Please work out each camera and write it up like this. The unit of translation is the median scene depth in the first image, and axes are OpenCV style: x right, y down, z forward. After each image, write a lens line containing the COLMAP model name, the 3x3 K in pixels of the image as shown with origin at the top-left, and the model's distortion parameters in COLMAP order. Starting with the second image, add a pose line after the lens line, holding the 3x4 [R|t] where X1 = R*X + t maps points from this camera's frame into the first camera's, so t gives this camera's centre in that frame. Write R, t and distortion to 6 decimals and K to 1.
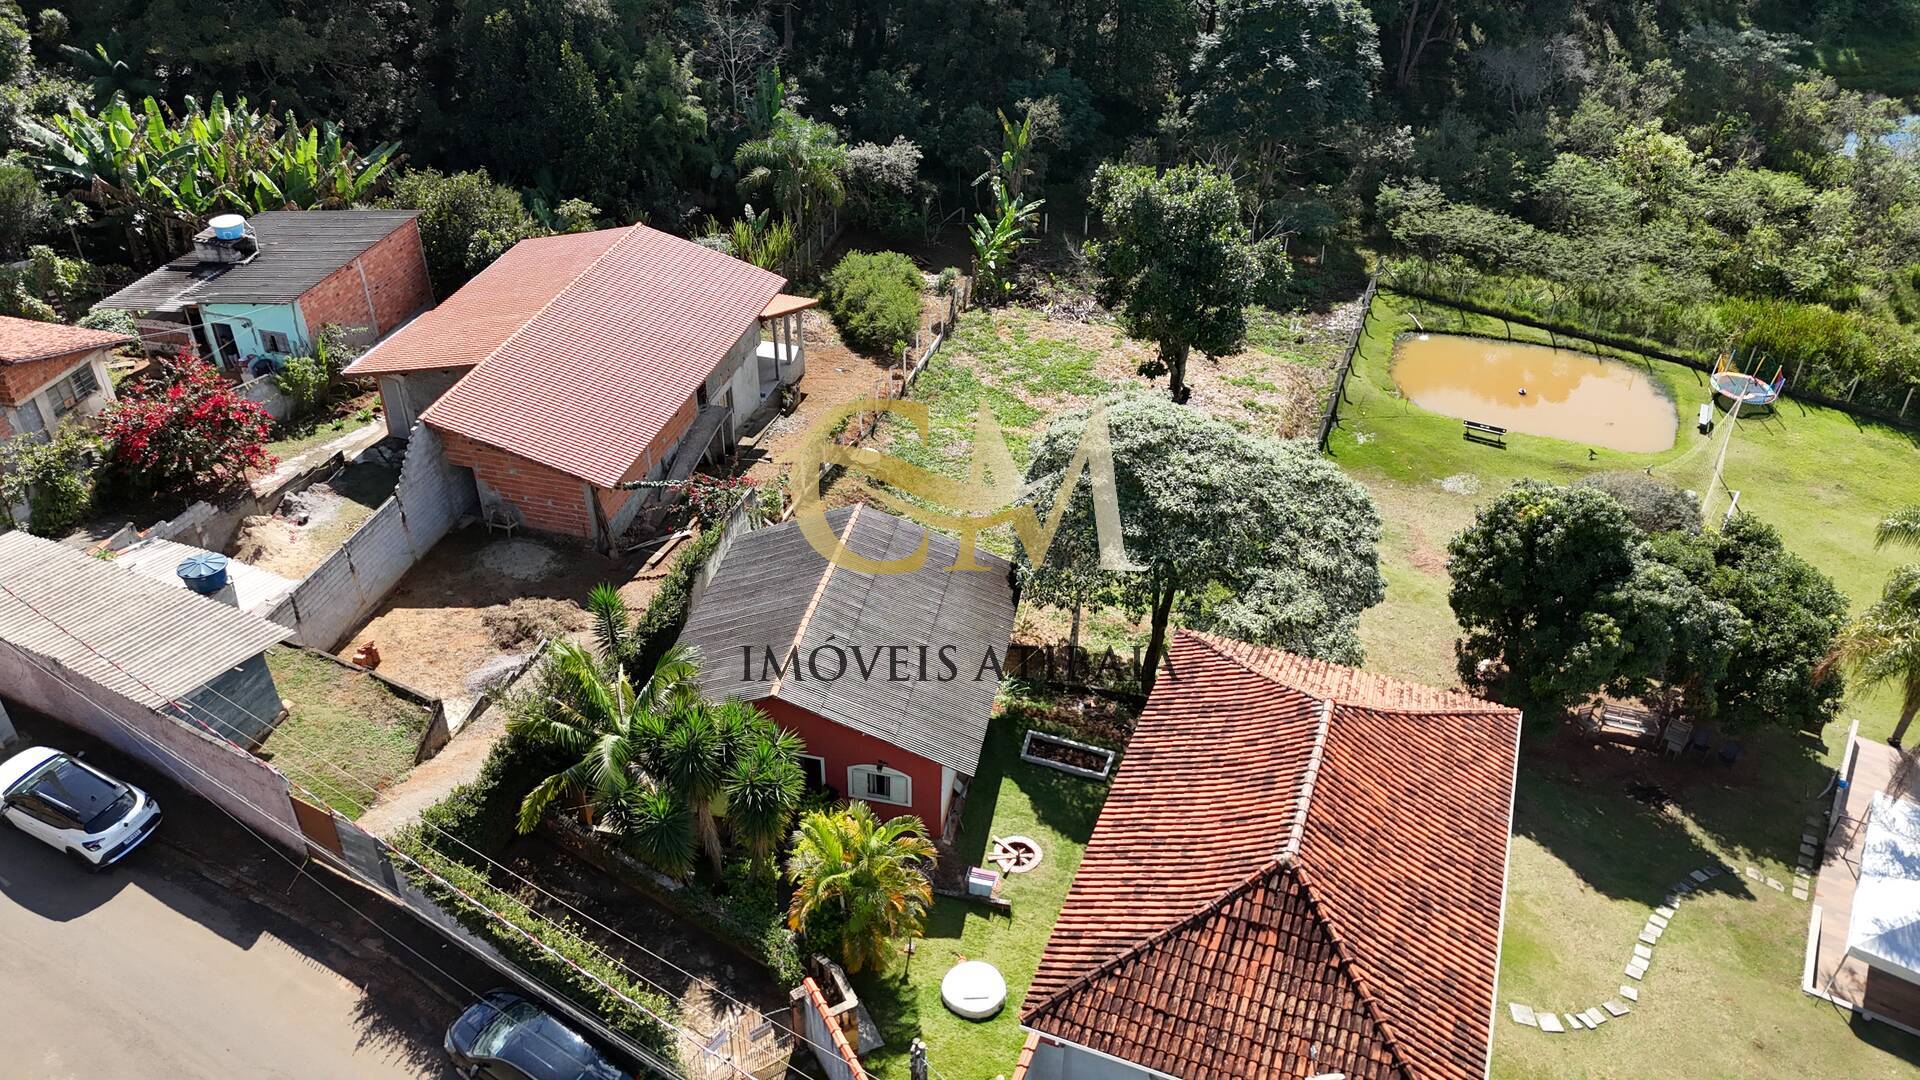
lens RADIAL K [[1420.2, 0, 960.0], [0, 1420.2, 540.0], [0, 0, 1]] dist [0.039990, -0.002961]
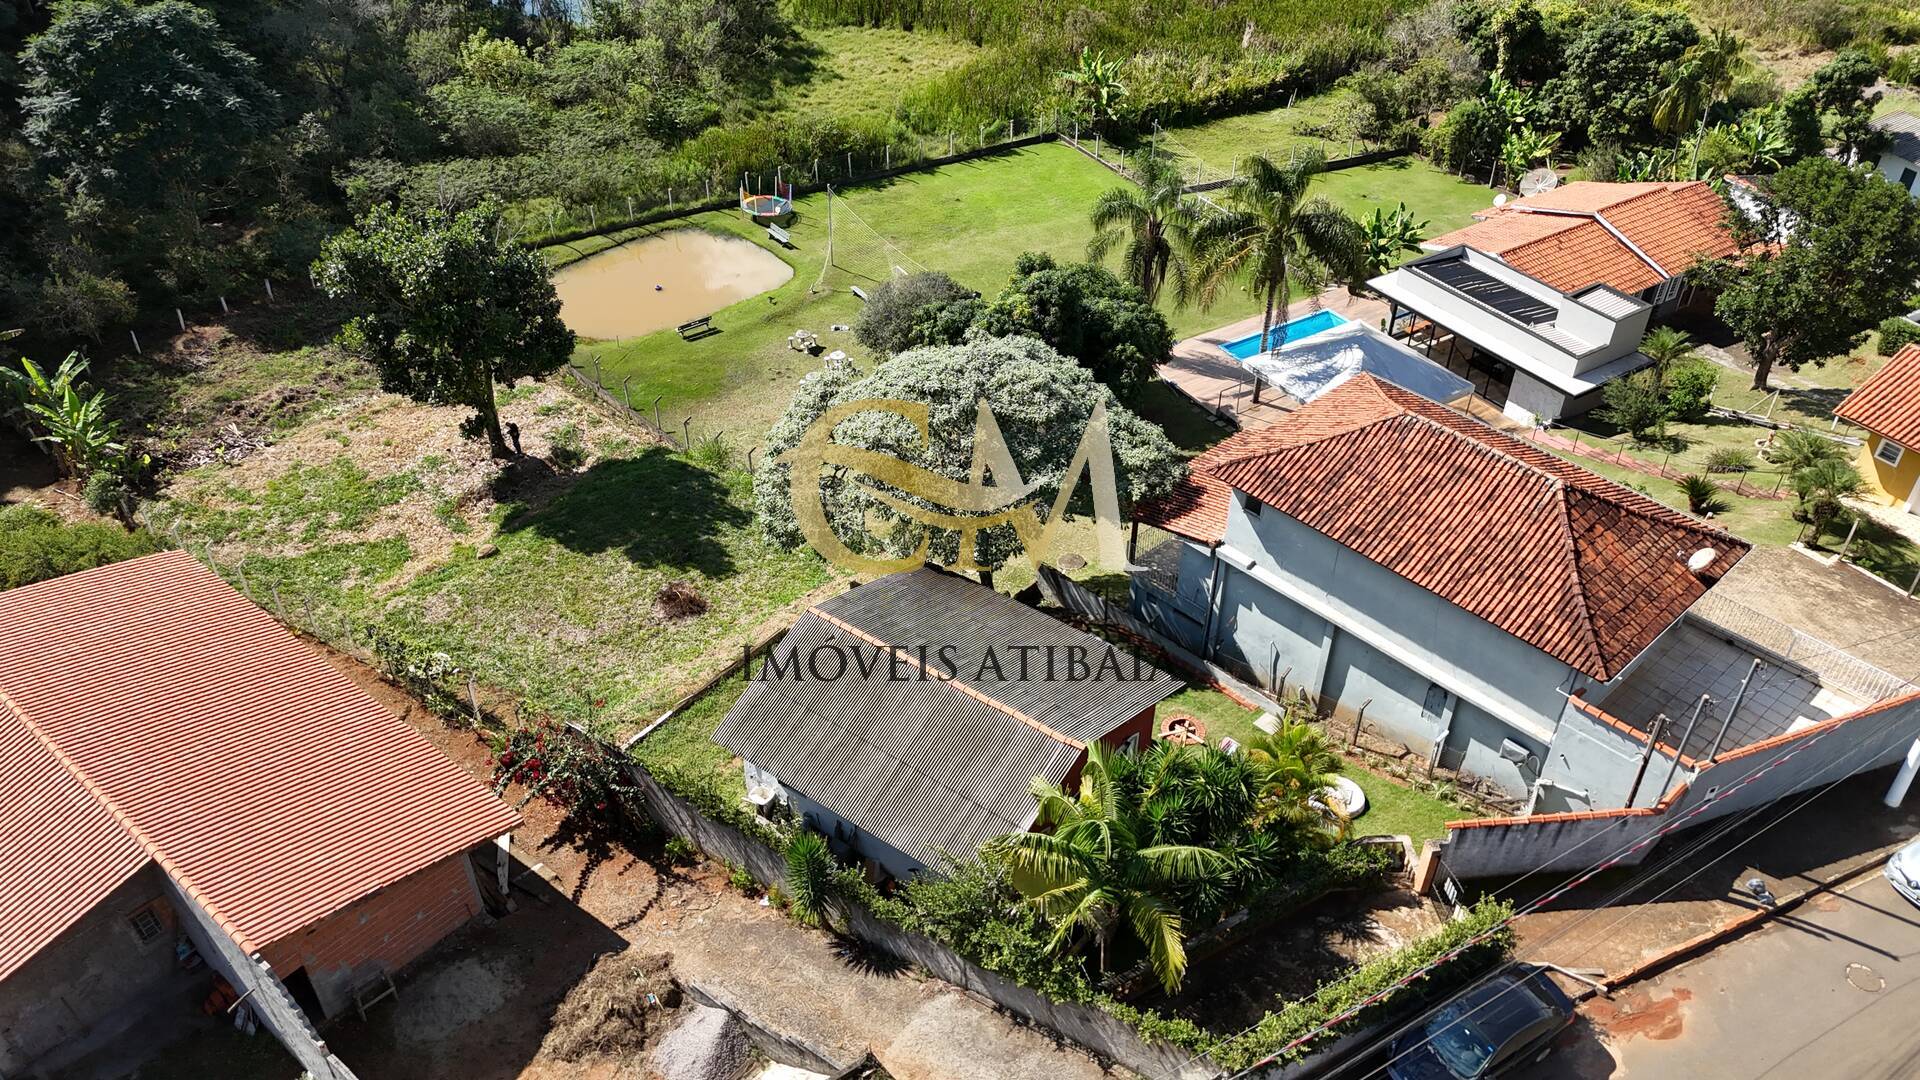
lens RADIAL K [[1420.2, 0, 960.0], [0, 1420.2, 540.0], [0, 0, 1]] dist [0.039990, -0.002961]
pose [[0.437087, -0.559157, 0.704485, -0.345698], [0.515927, 0.797460, 0.312853, -0.160281], [-0.736732, 0.226719, 0.637044, 0.182817]]
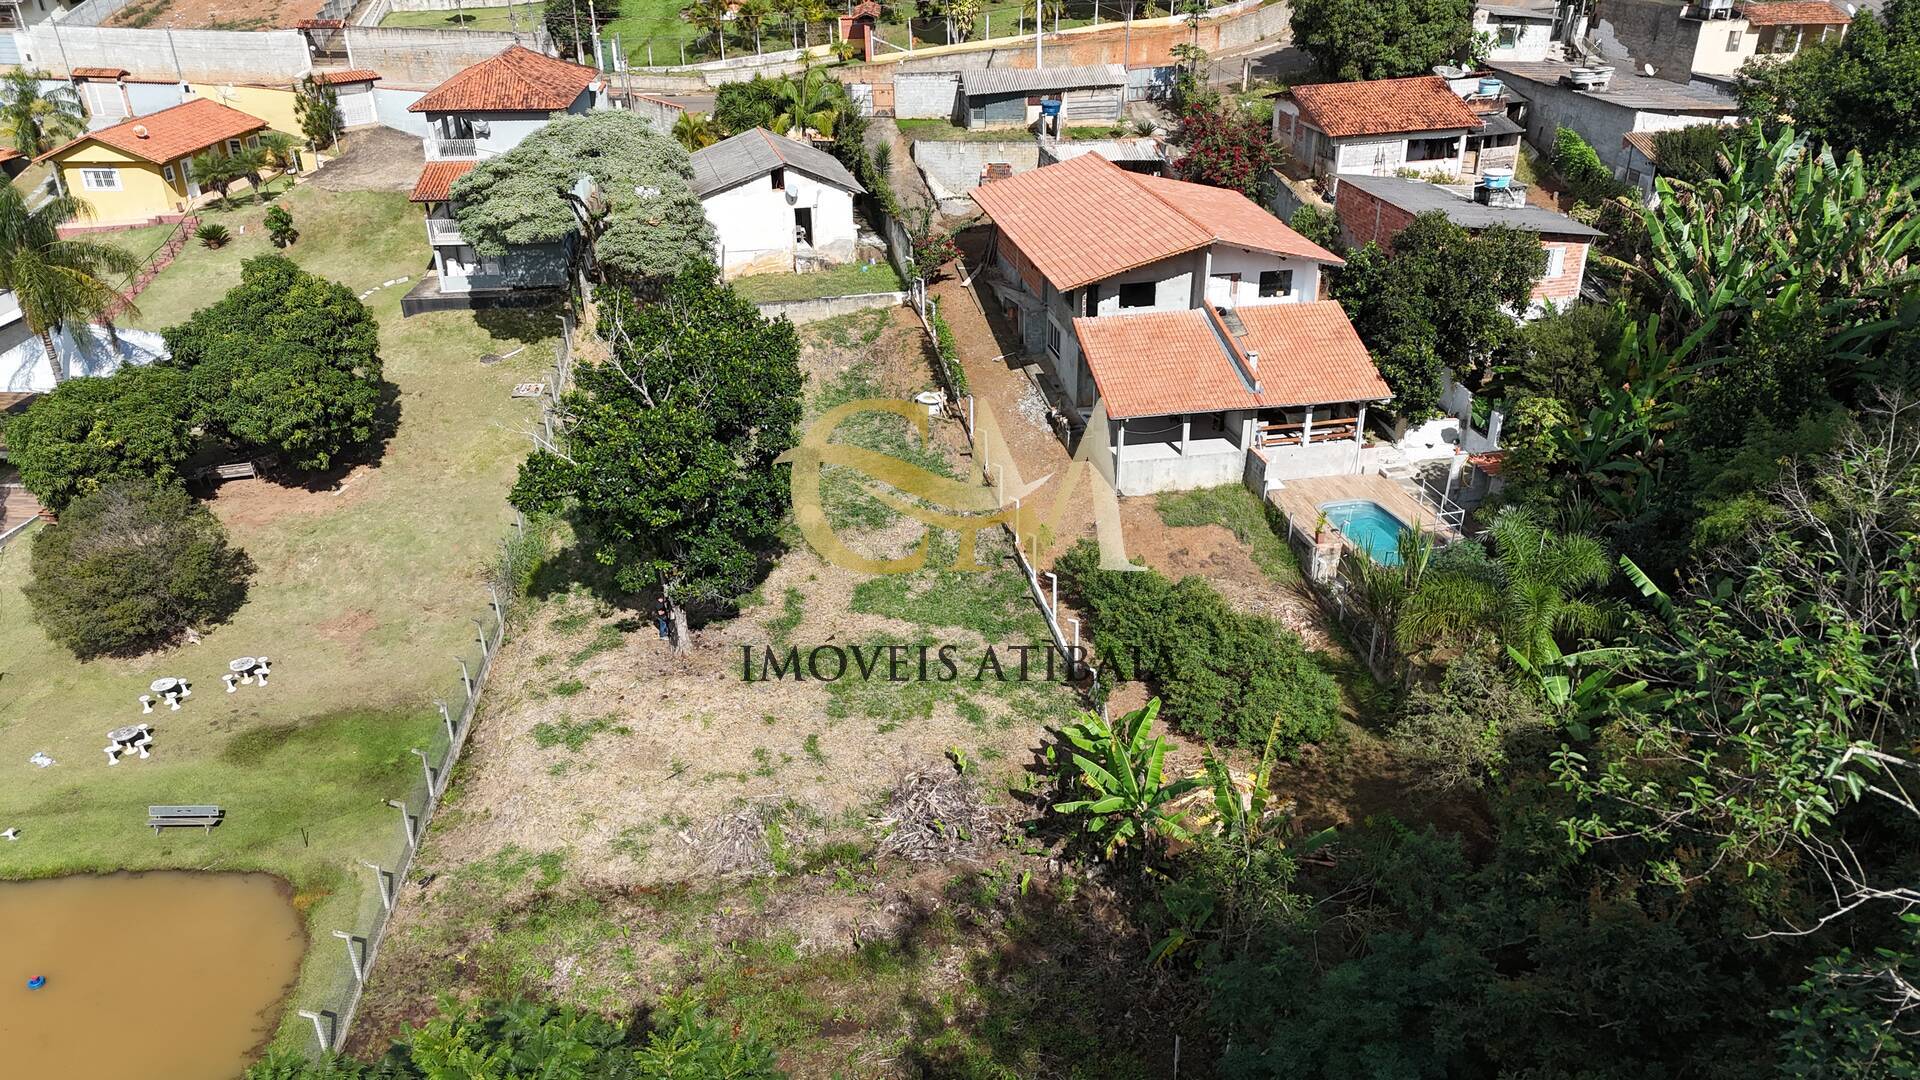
lens RADIAL K [[1402.6, 0, 961.8], [0, 1402.6, 550.3], [0, 0, 1]] dist [0.091229, -0.097668]
pose [[-0.896351, 0.195613, -0.397858, 0.256047], [-0.258167, 0.499252, 0.827101, -0.640599], [0.360423, 0.844087, -0.397004, 1.117967]]
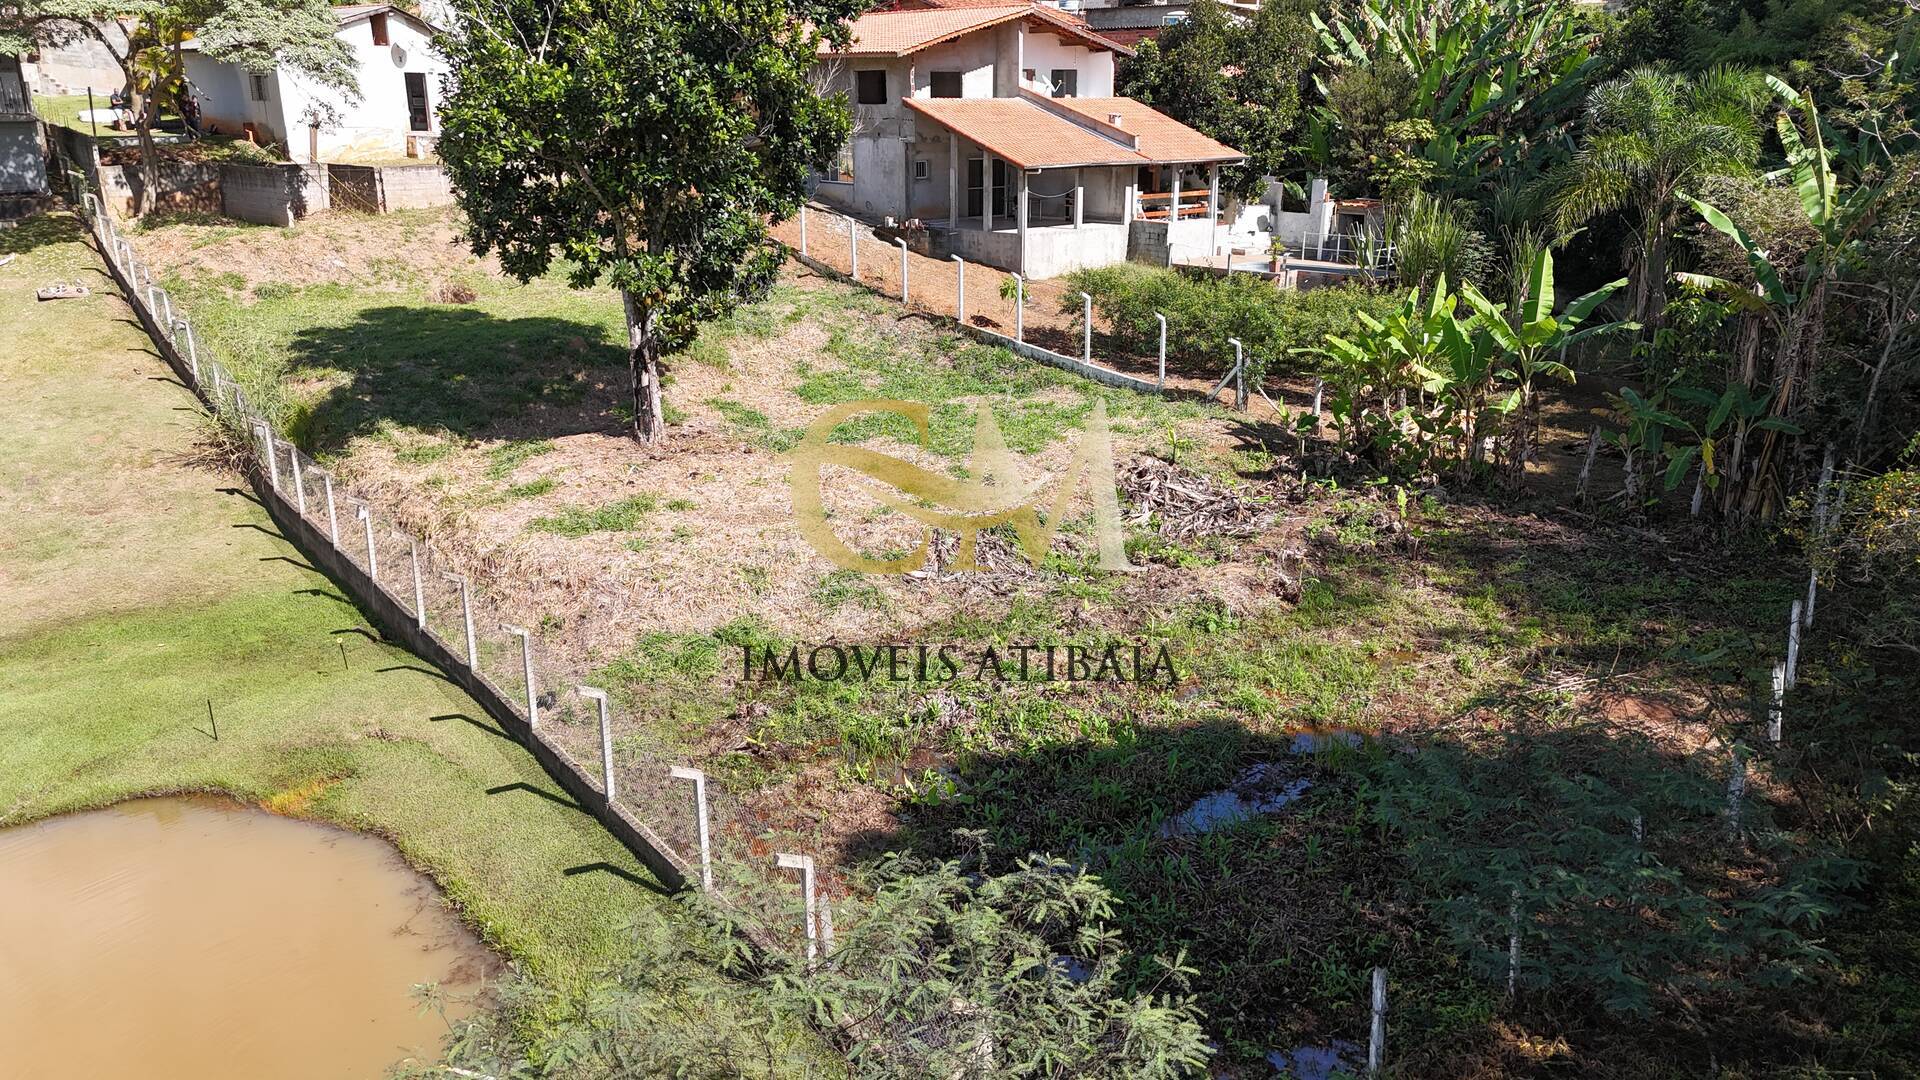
lens RADIAL K [[1405.7, 0, 961.2], [0, 1405.7, 546.8], [0, 0, 1]] dist [0.079203, -0.073890]
pose [[-0.527661, 0.239505, -0.814992, 0.420110], [-0.494571, 0.693425, 0.523986, -0.318427], [0.690633, 0.679558, -0.247441, 1.050084]]
